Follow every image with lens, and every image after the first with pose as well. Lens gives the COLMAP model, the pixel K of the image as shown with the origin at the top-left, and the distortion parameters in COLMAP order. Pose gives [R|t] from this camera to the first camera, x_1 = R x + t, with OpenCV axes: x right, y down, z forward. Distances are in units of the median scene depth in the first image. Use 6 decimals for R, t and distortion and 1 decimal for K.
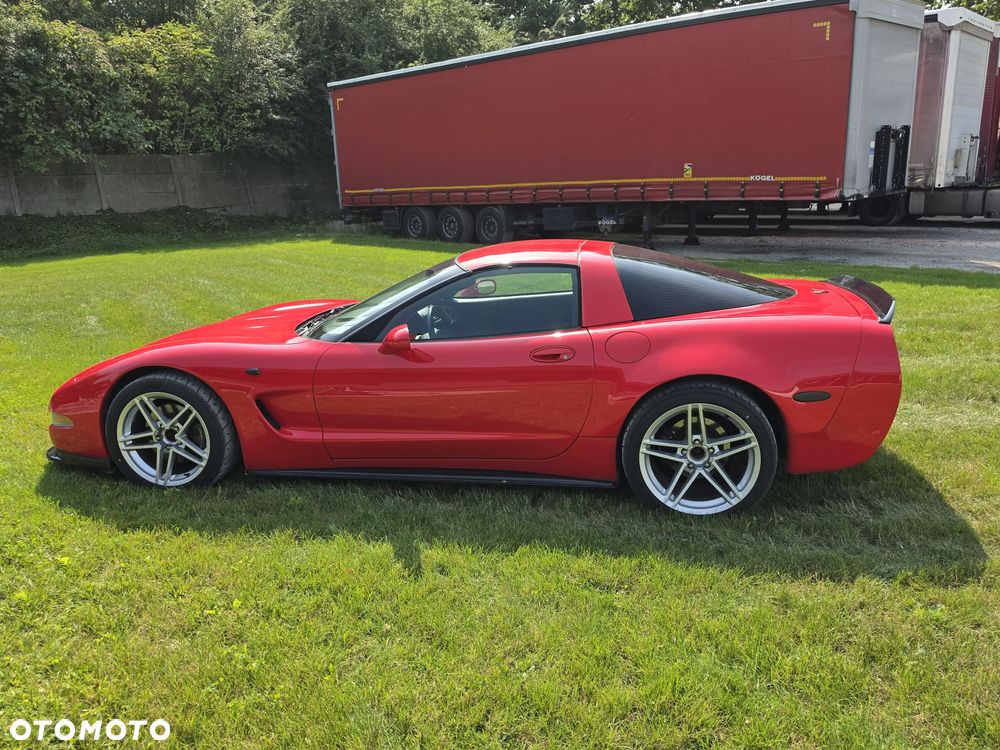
lens RADIAL K [[823.6, 0, 507.0], [0, 823.6, 381.1], [0, 0, 1]] dist [0.081428, -0.129085]
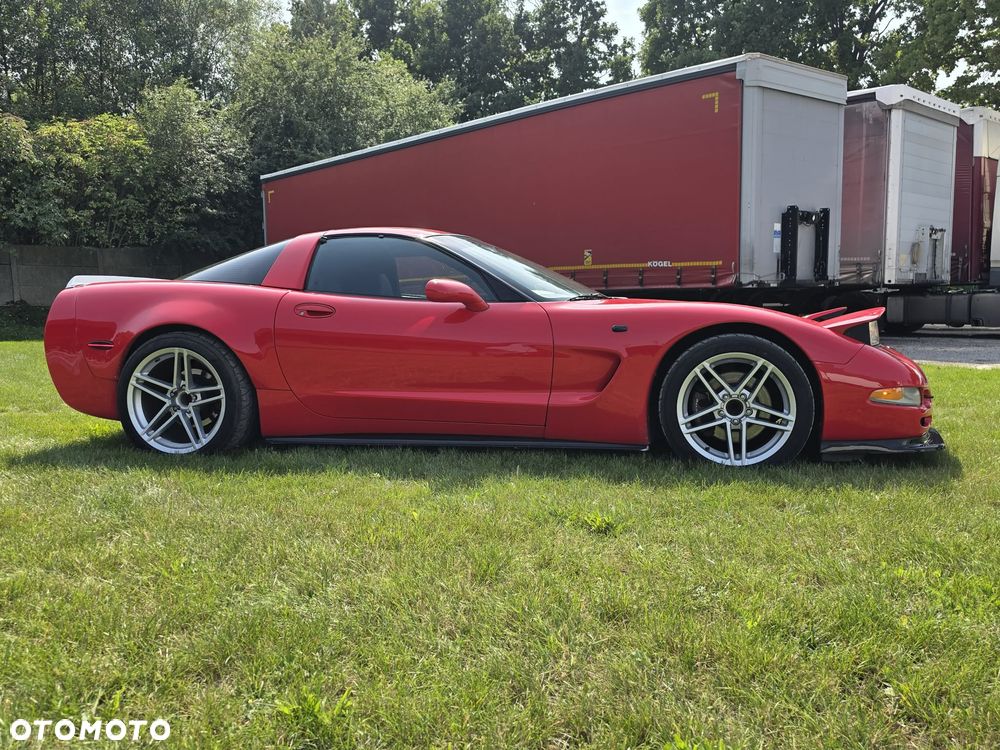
lens RADIAL K [[926.3, 0, 494.5], [0, 926.3, 372.8], [0, 0, 1]] dist [0.109736, -0.185114]
pose [[0.996005, 0.027705, -0.084893, 0.152411], [-0.041900, 0.984502, -0.170294, 0.032369], [0.078859, 0.173170, 0.981730, 0.022151]]
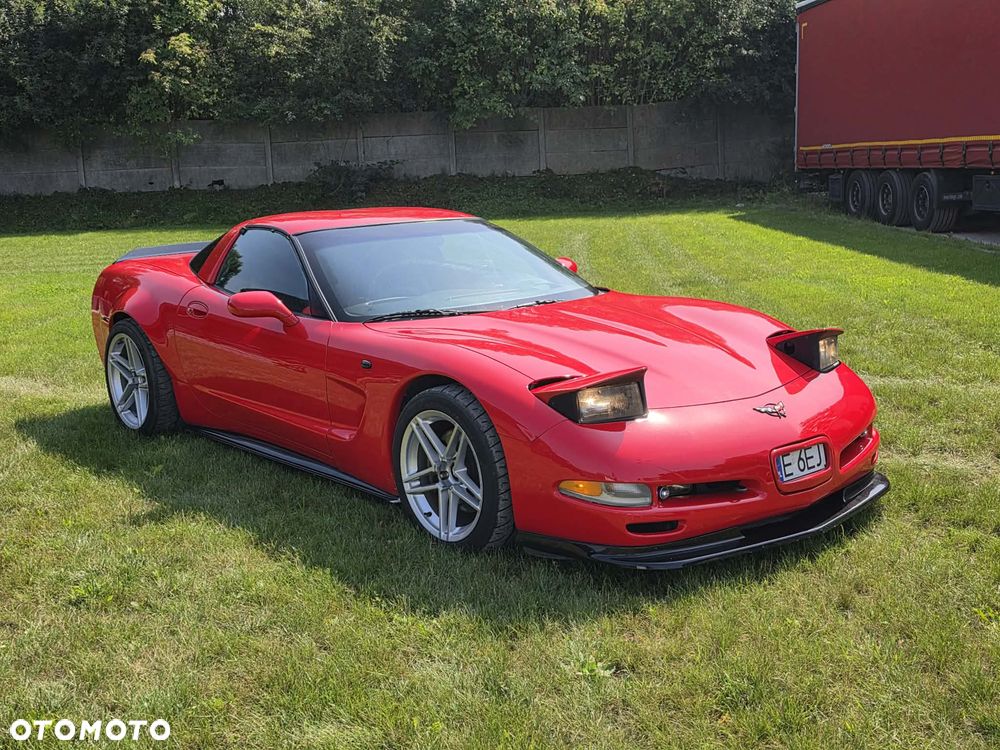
lens RADIAL K [[1131.9, 0, 494.4], [0, 1131.9, 387.1], [0, 0, 1]] dist [0.140751, -0.251071]
pose [[0.738552, 0.144416, -0.658547, 0.332385], [-0.153766, 0.987126, 0.044024, -0.024113], [0.656427, 0.068748, 0.751250, 0.075421]]
